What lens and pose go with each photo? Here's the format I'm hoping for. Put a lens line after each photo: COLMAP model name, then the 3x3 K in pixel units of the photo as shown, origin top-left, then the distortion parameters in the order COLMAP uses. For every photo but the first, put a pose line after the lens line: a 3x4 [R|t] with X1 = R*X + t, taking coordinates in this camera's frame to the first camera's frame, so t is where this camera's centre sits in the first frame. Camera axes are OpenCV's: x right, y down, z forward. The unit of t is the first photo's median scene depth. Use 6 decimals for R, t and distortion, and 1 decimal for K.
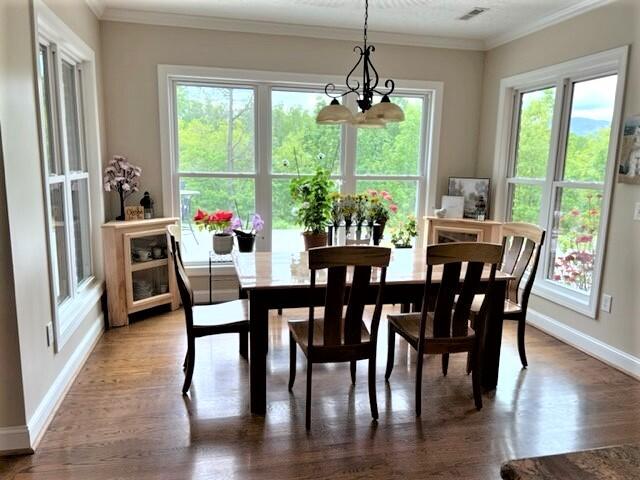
lens RADIAL K [[487.1, 0, 320.2], [0, 487.1, 241.2], [0, 0, 1]] dist [0.012566, -0.000611]
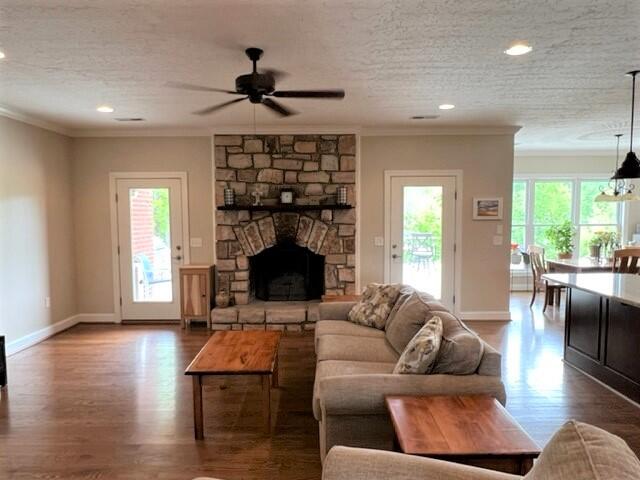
lens RADIAL K [[442.1, 0, 321.2], [0, 442.1, 247.1], [0, 0, 1]] dist [0.000640, -0.004319]
pose [[0.974817, -0.008889, -0.222829, -0.574600], [-0.010650, 0.996210, -0.086331, 0.121965], [0.222752, 0.086530, 0.971027, -0.949876]]
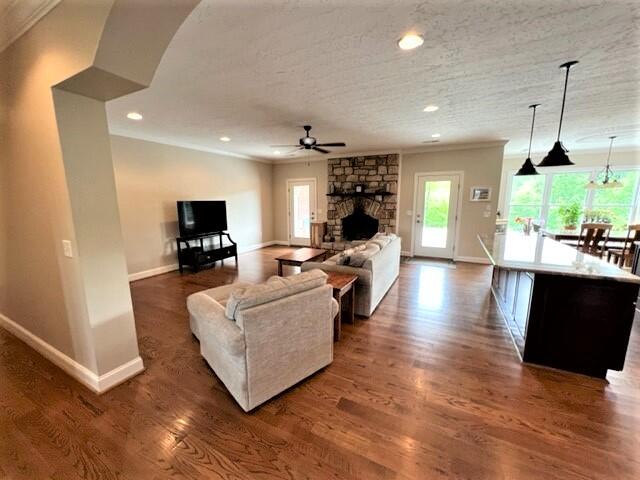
lens RADIAL K [[257.3, 0, 321.0], [0, 257.3, 239.9], [0, 0, 1]] dist [-0.003205, 0.001068]
pose [[0.766065, 0.078881, -0.637905, -0.159349], [-0.081651, 0.996344, 0.025149, 0.139589], [0.637556, 0.032819, 0.769705, -1.003673]]
